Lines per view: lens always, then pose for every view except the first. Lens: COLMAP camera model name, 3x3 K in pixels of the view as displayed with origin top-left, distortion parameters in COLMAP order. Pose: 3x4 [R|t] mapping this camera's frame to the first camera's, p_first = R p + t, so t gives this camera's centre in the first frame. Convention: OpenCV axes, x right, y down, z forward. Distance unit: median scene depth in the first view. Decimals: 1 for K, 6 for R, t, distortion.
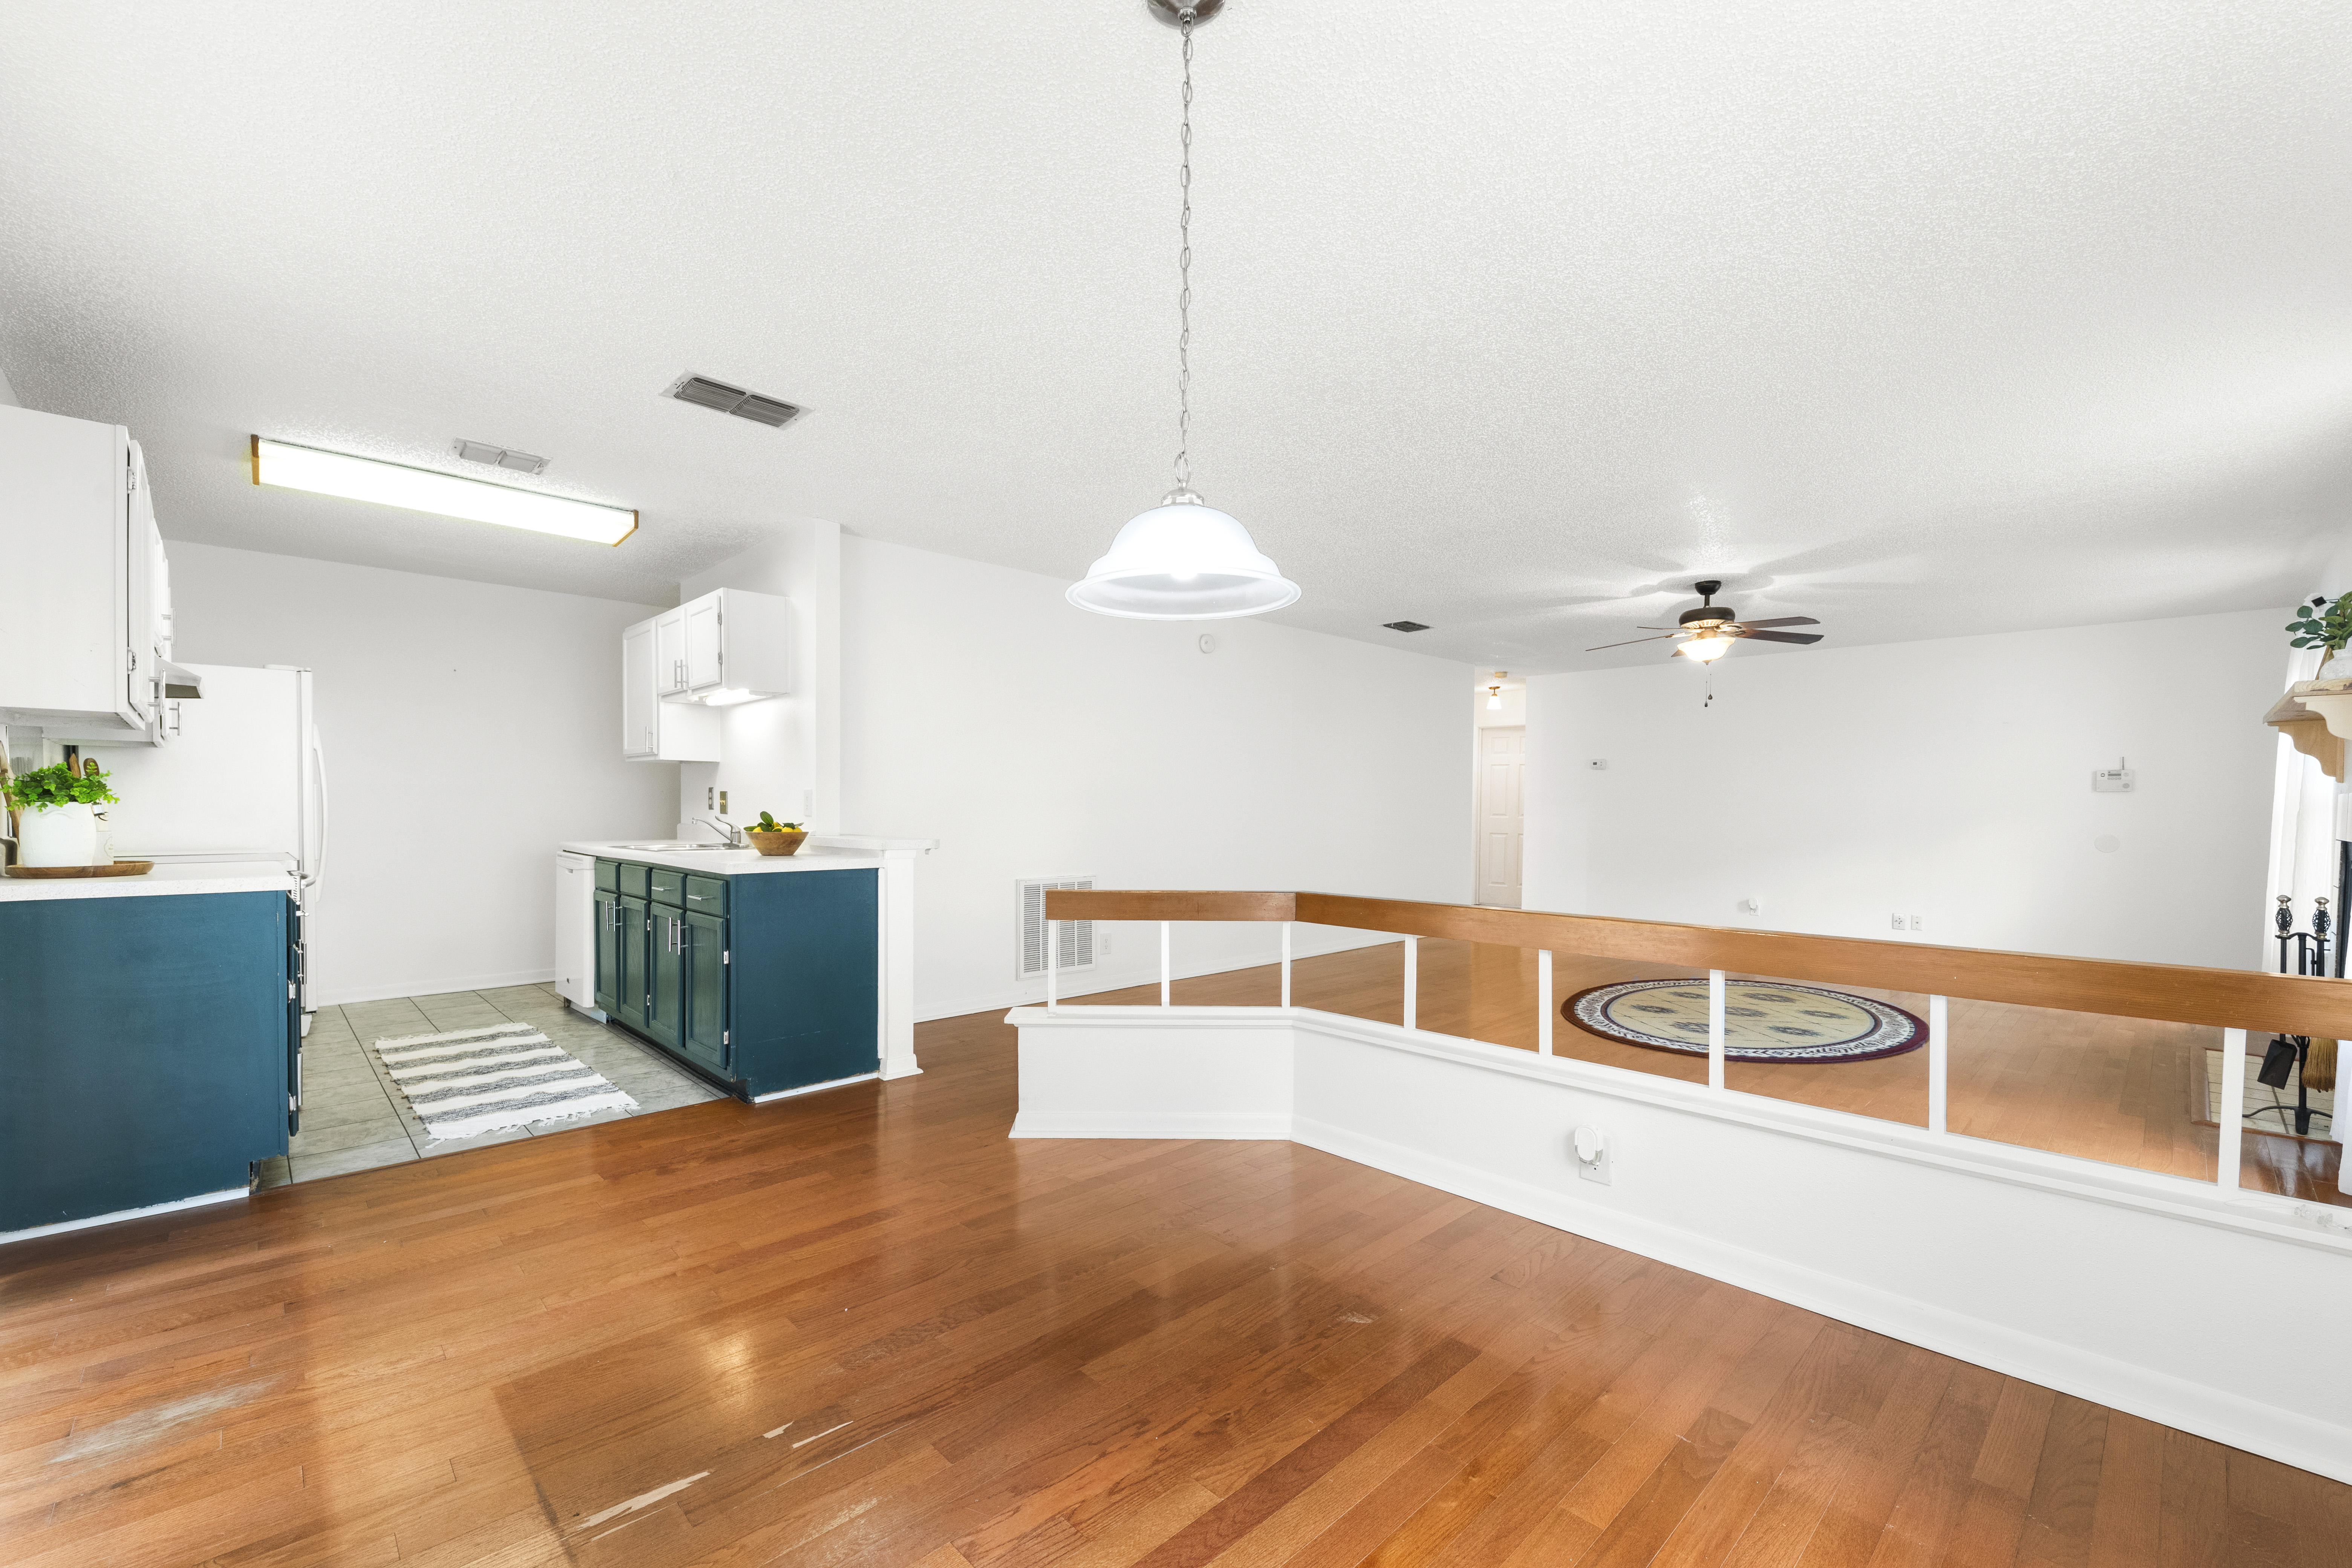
lens RADIAL K [[966.6, 0, 1169.4], [0, 966.6, 818.8], [0, 0, 1]] dist [0.005982, -0.000005]
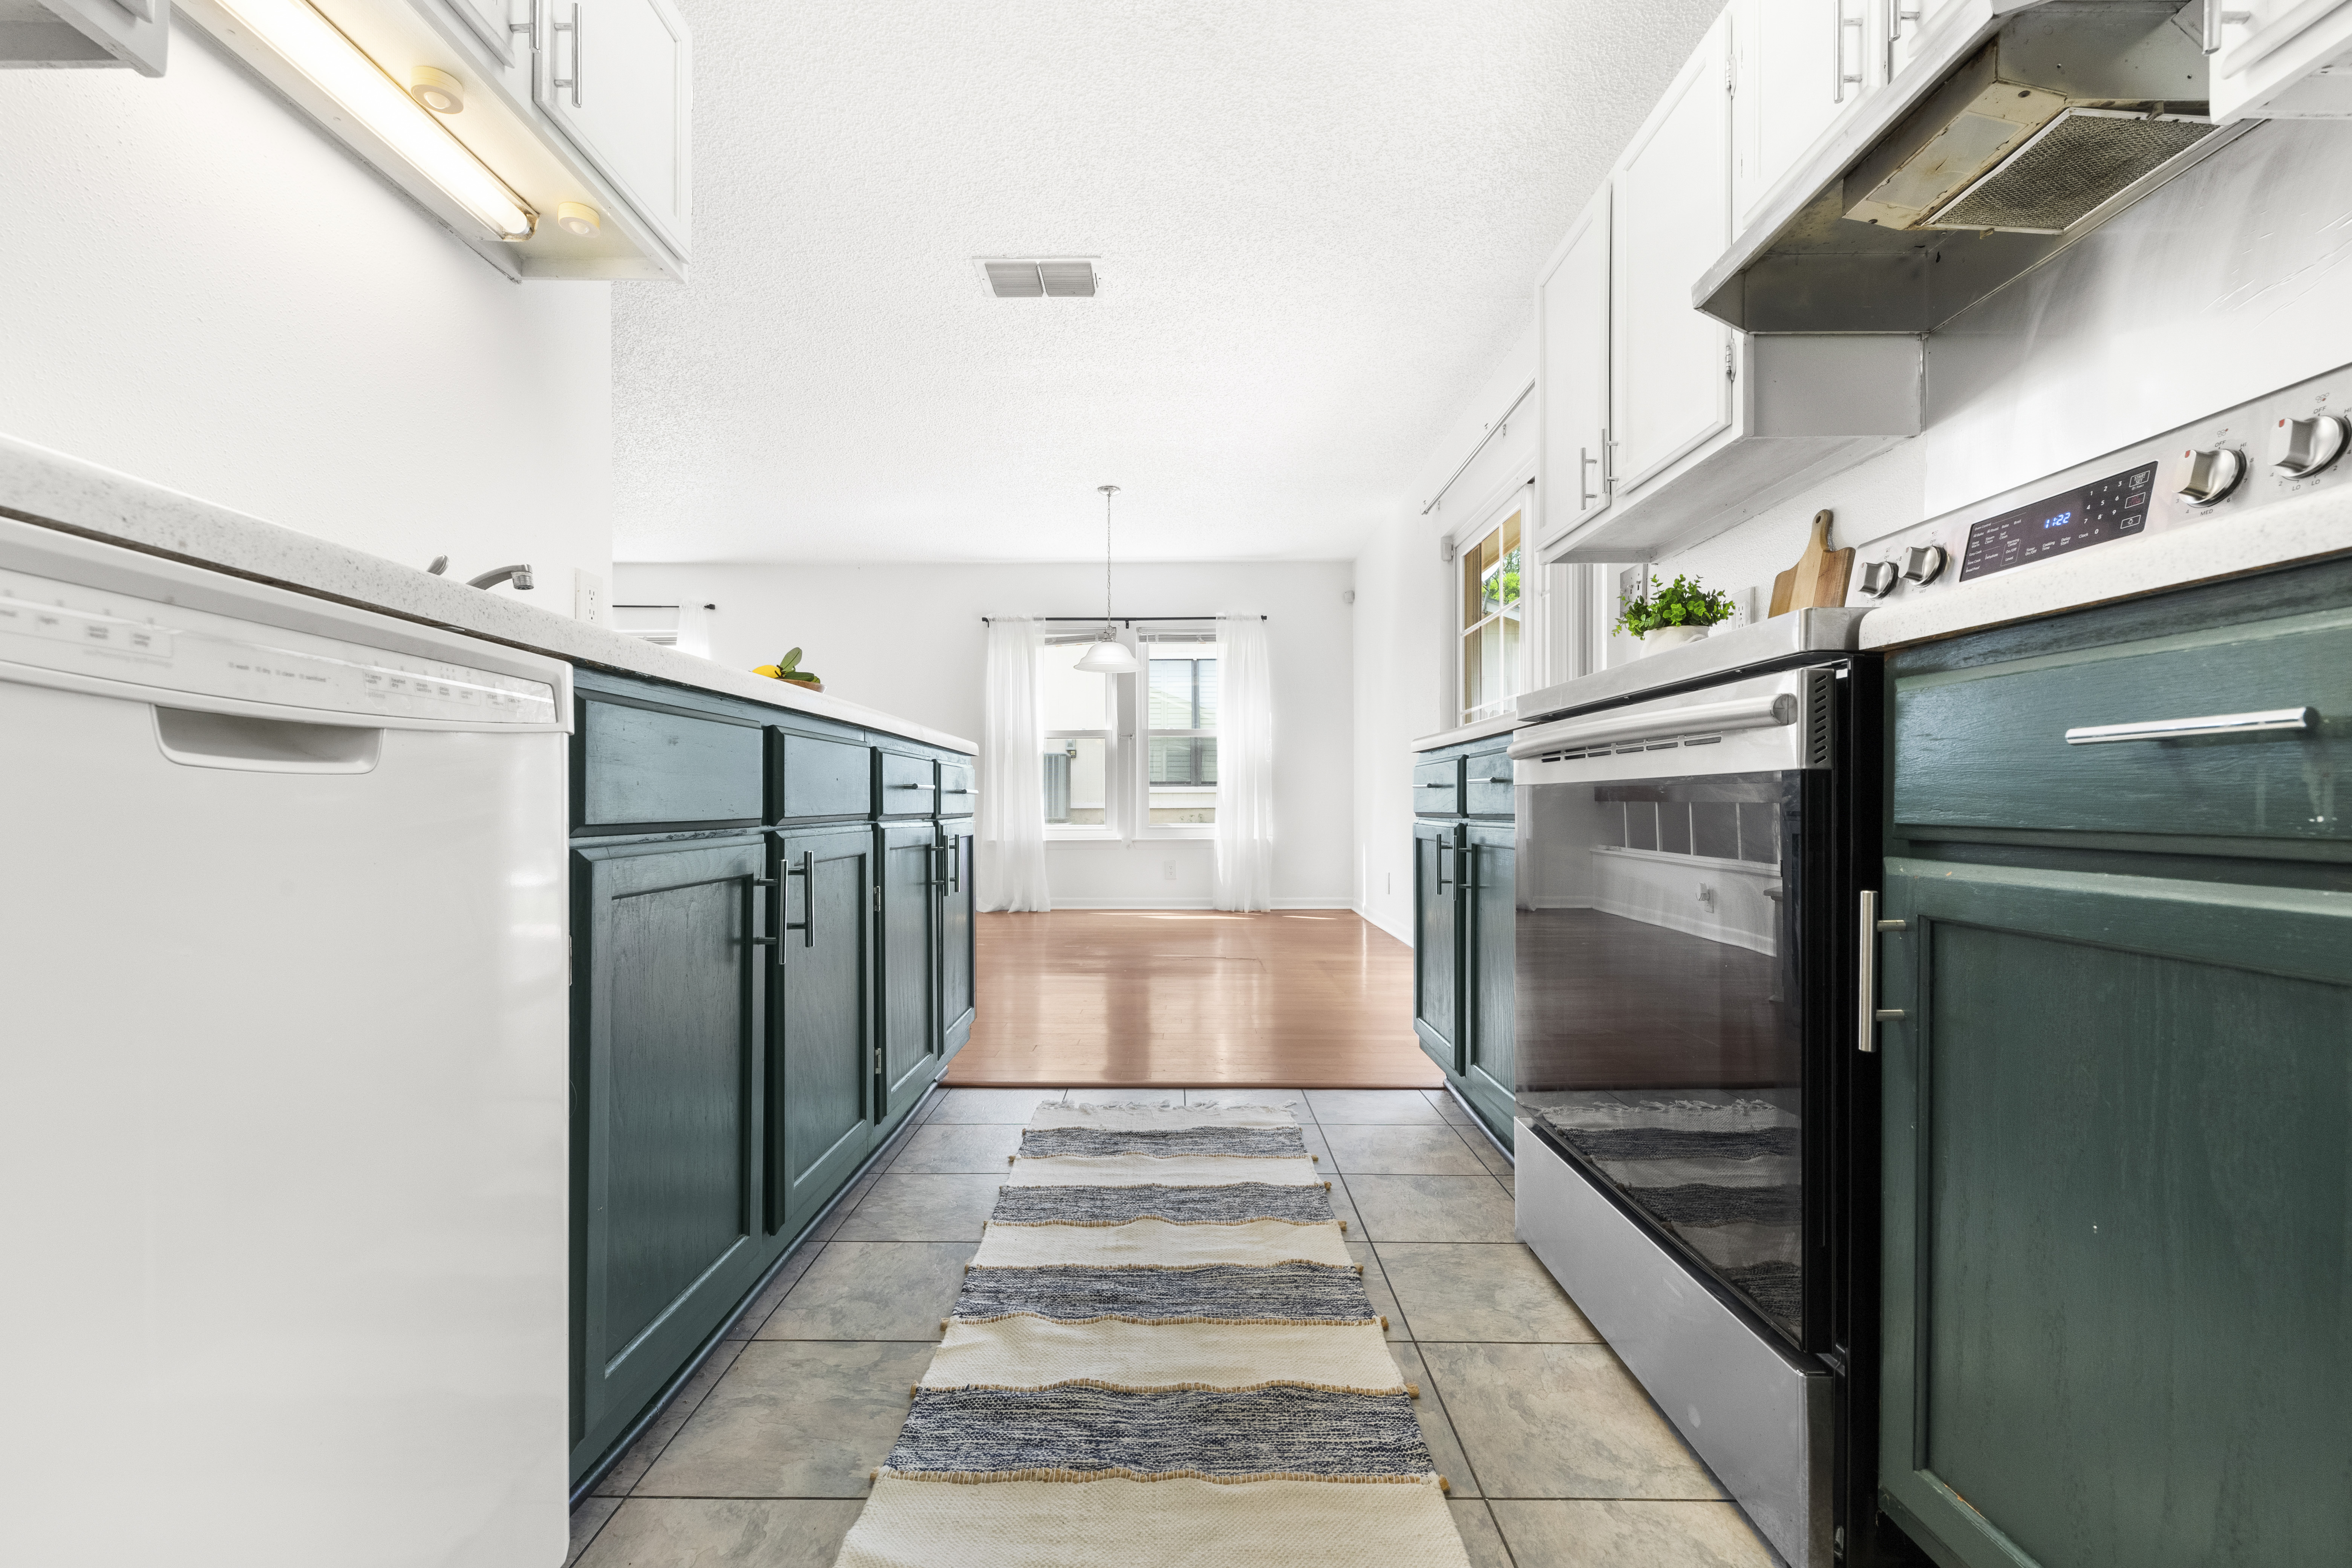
lens RADIAL K [[977.0, 0, 1174.3], [0, 977.0, 813.9], [0, 0, 1]] dist [0.003256, 0.000231]
pose [[-0.715795, -0.010537, 0.698231, -0.852577], [0.004801, 0.999788, 0.020009, 0.067611], [-0.698294, 0.017674, -0.715593, 1.118628]]
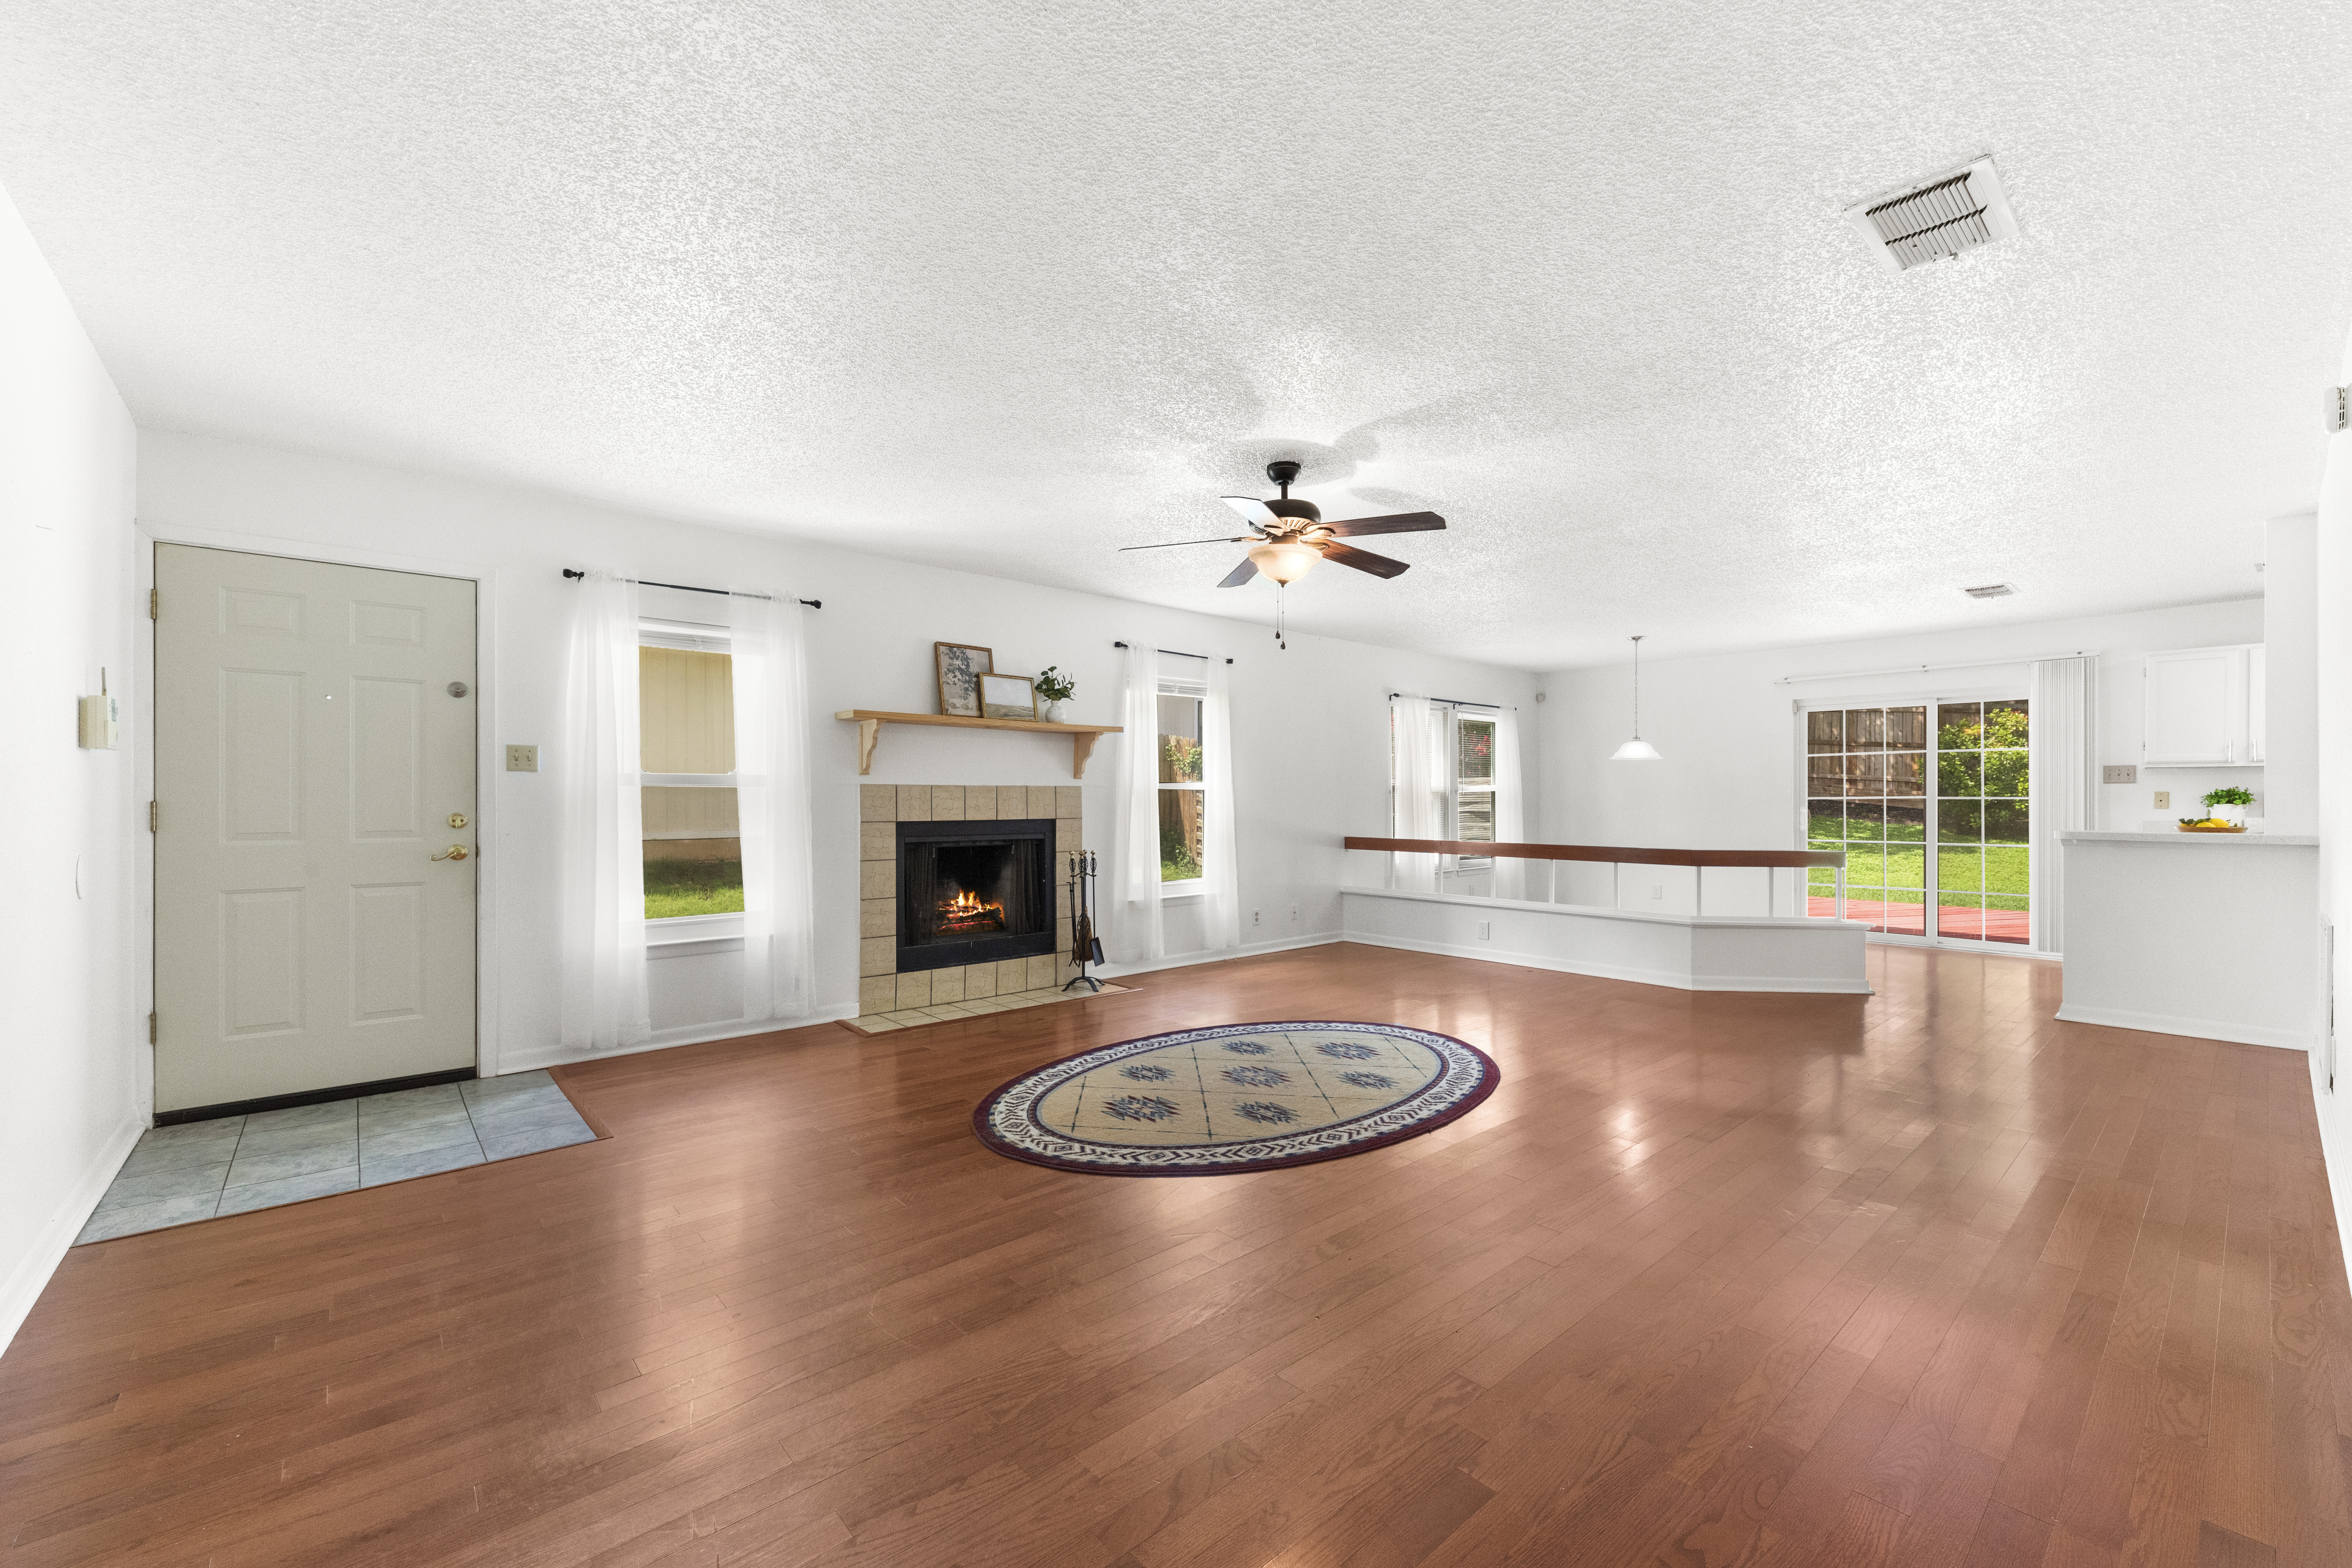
lens RADIAL K [[934.8, 0, 1171.3], [0, 934.8, 797.4], [0, 0, 1]] dist [0.010796, -0.005552]
pose [[-0.998627, -0.007433, 0.051861, 0.728624], [-0.006985, 0.999937, 0.008811, -0.020964], [-0.051923, 0.008437, -0.998615, 2.028013]]
